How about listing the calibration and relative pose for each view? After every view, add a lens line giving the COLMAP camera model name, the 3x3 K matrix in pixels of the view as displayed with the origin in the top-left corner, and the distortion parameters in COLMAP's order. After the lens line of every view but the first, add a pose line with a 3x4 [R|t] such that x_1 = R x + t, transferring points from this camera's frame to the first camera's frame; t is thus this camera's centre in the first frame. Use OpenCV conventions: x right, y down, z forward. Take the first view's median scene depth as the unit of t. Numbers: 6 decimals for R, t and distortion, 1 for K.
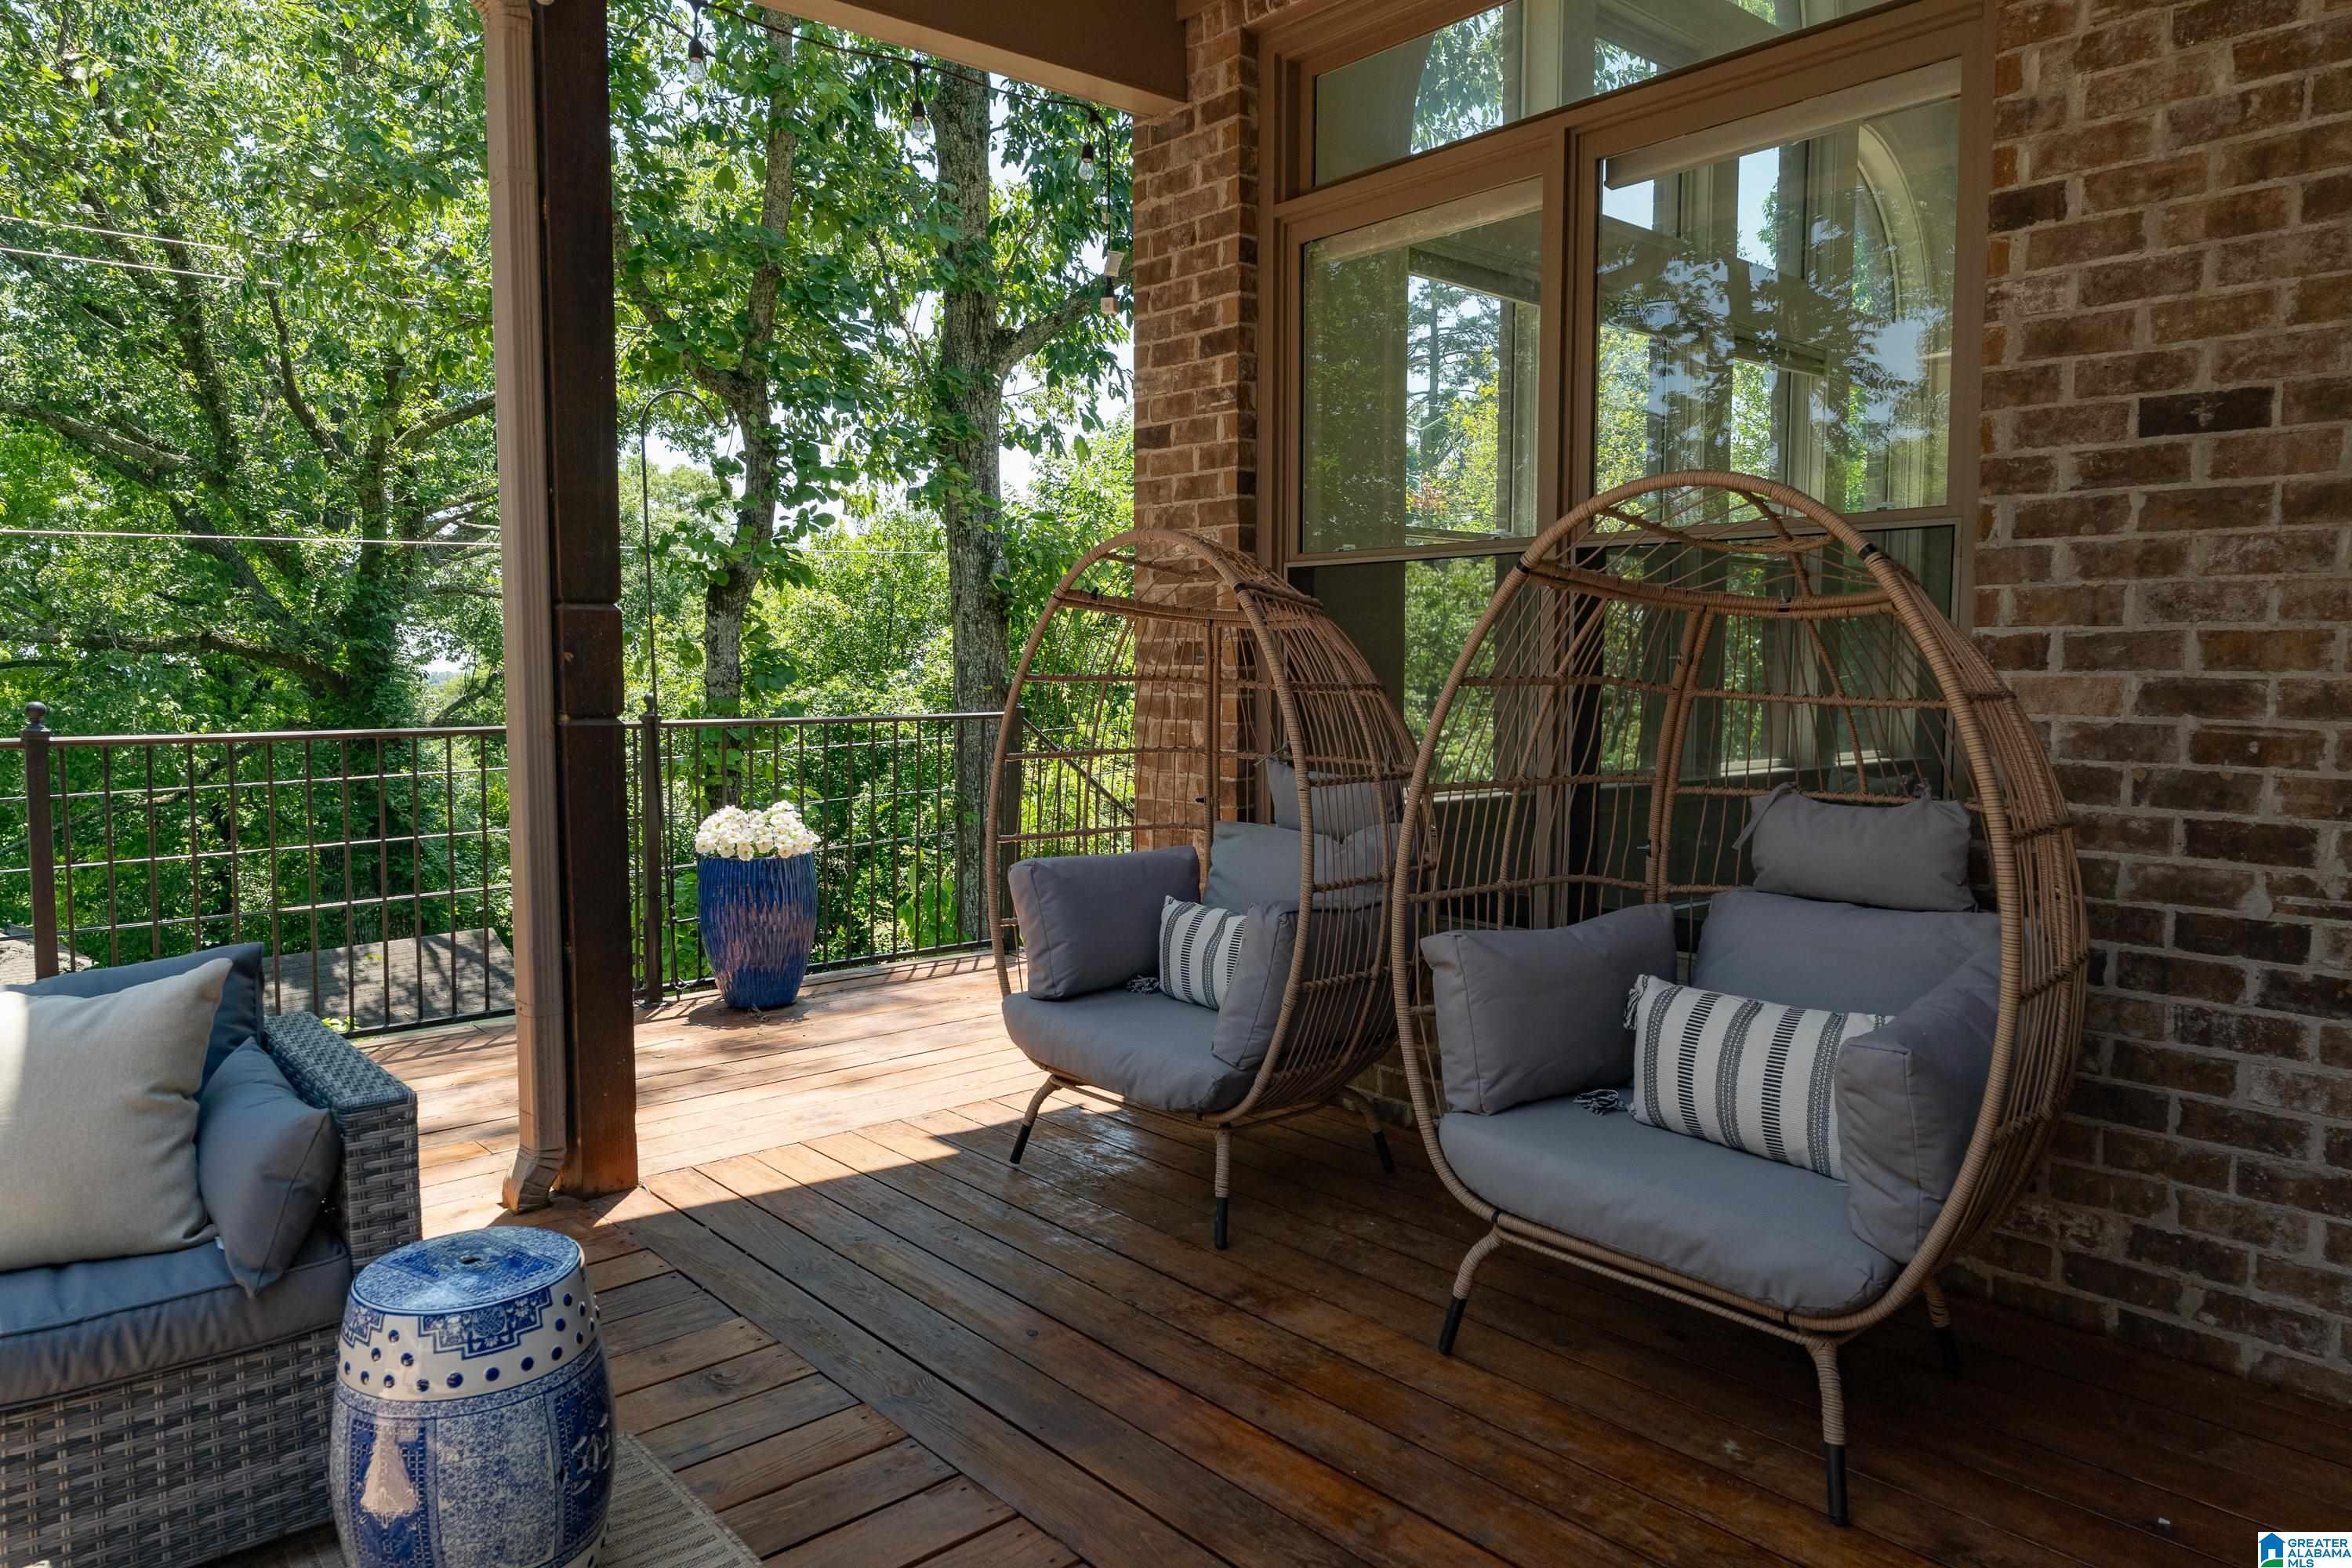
lens RADIAL K [[1536.4, 0, 1174.0], [0, 1536.4, 781.5], [0, 0, 1]] dist [0.007836, -0.000180]
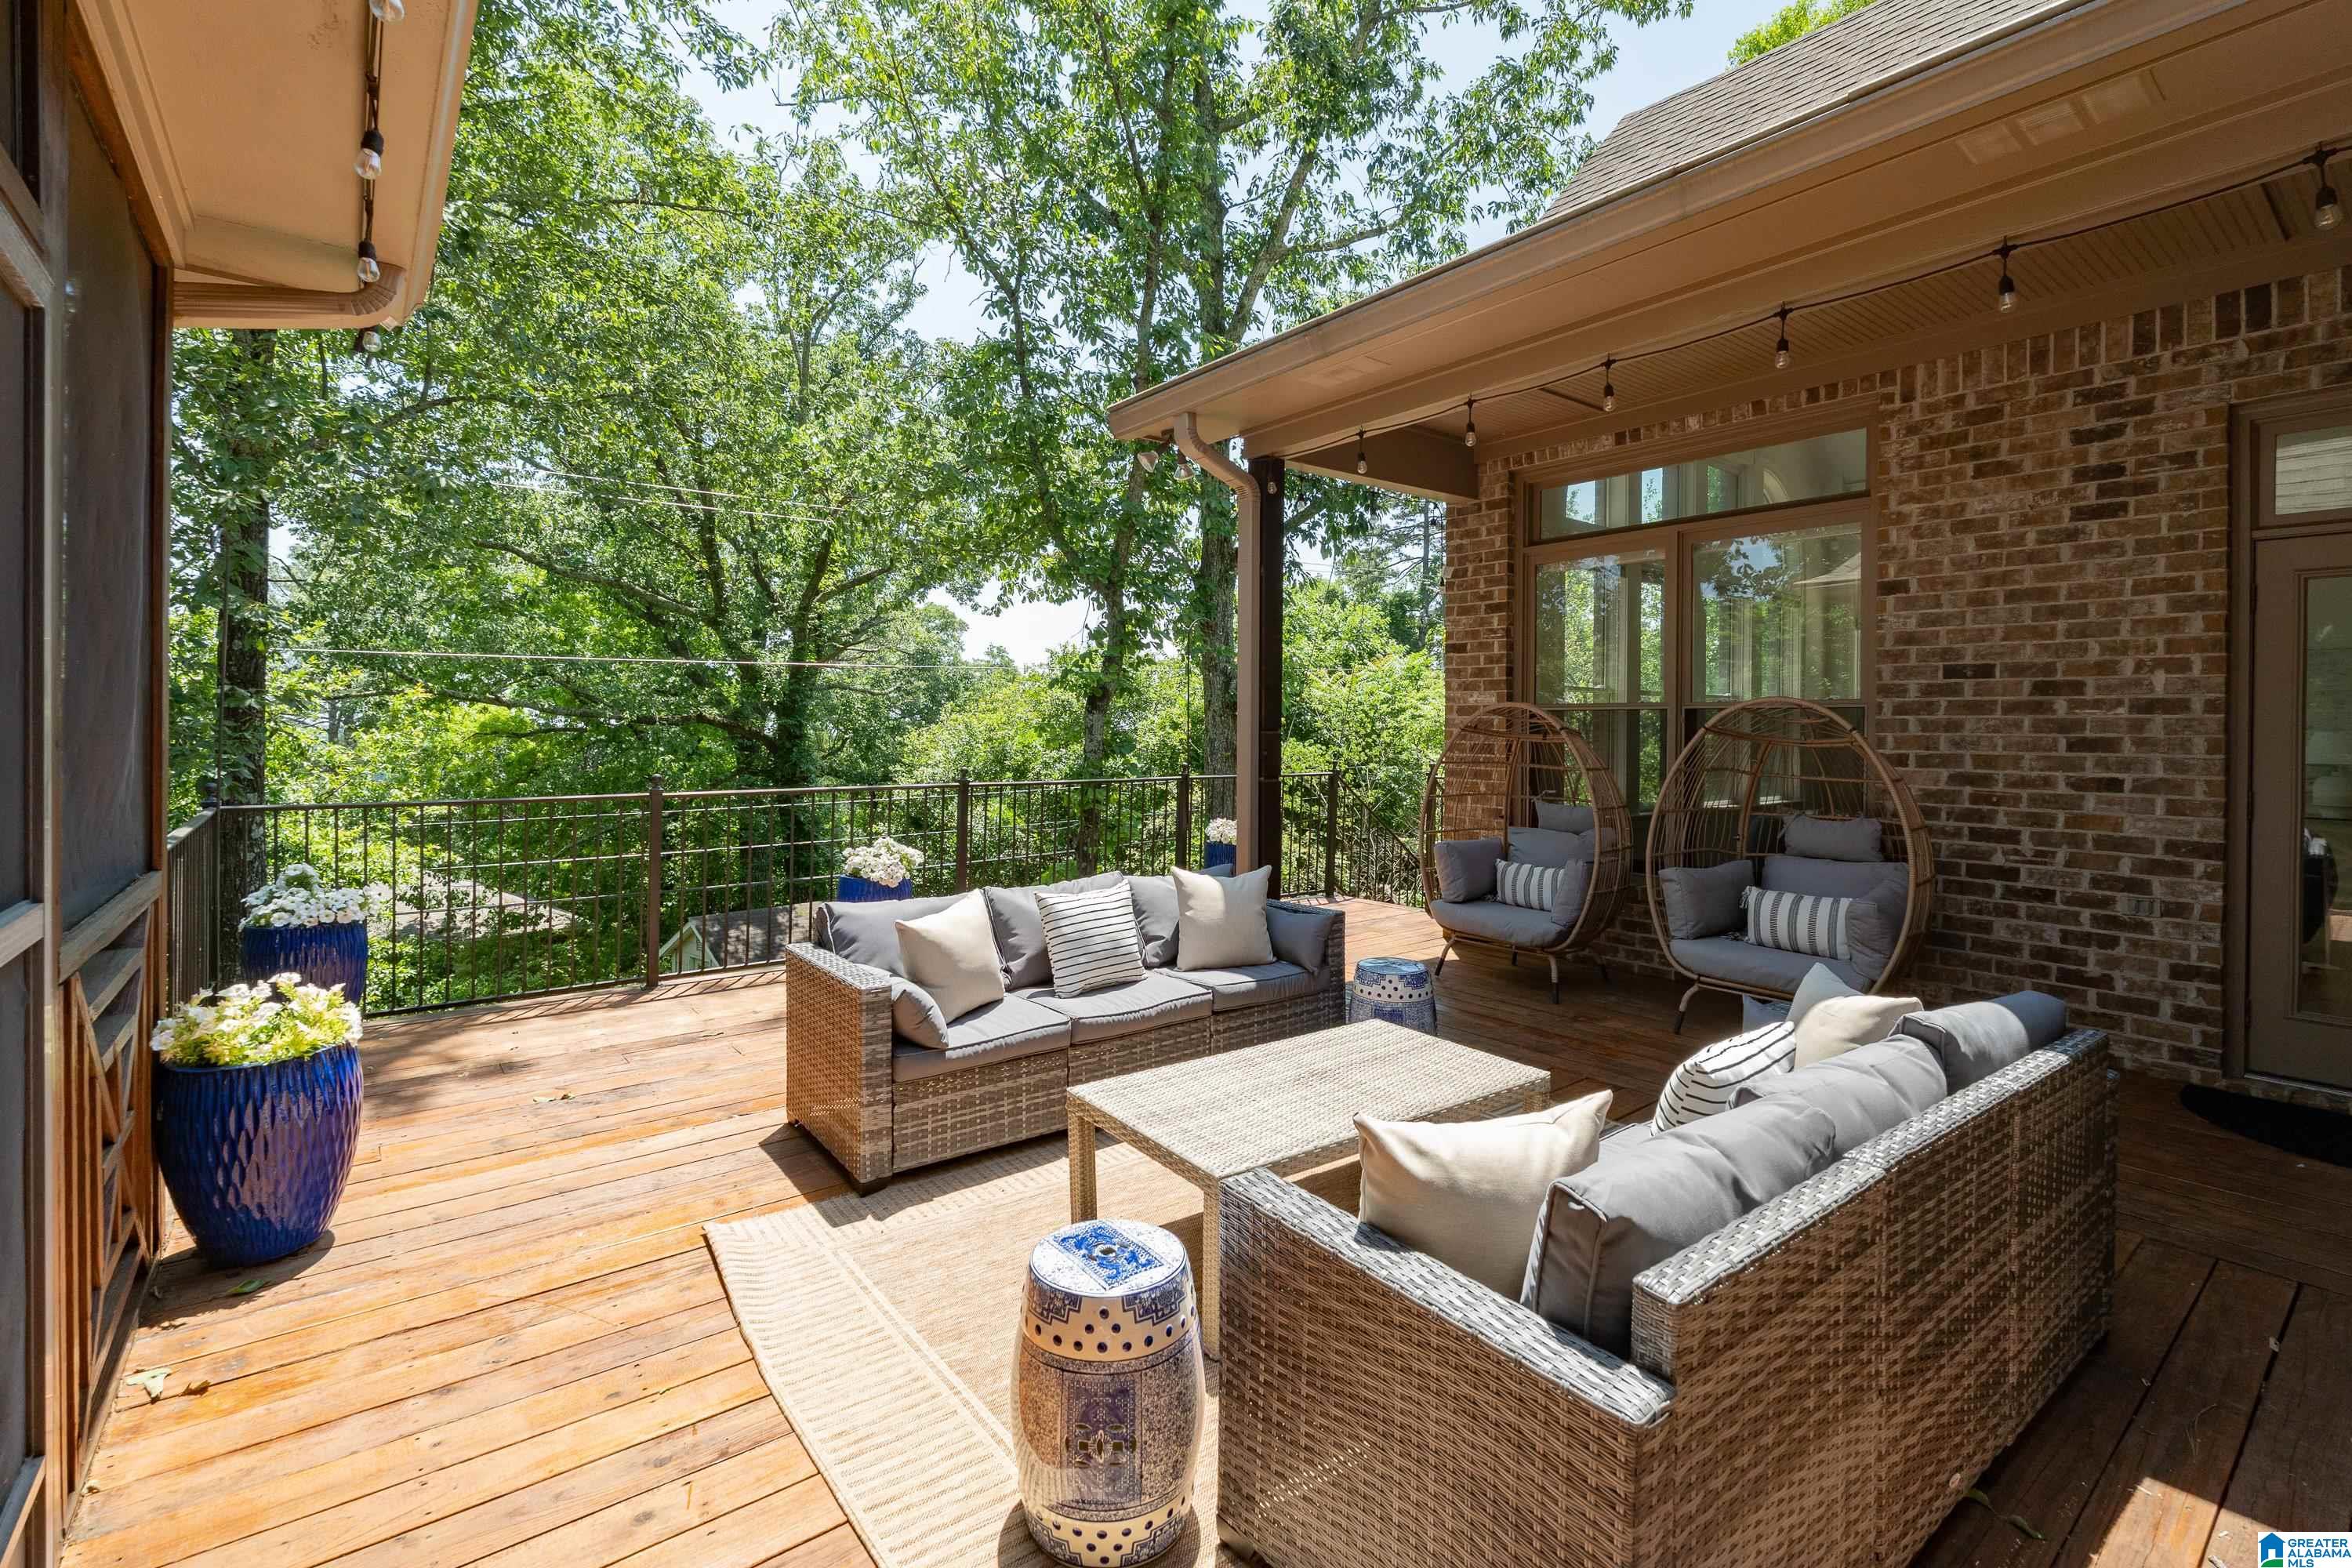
lens RADIAL K [[1034.1, 0, 1181.9], [0, 1034.1, 736.1], [0, 0, 1]] dist [0.000703, 0.000045]
pose [[0.998693, 0.006790, -0.050656, -0.549645], [-0.010357, 0.997459, -0.070484, 0.008732], [0.050049, 0.070916, 0.996226, -0.770684]]
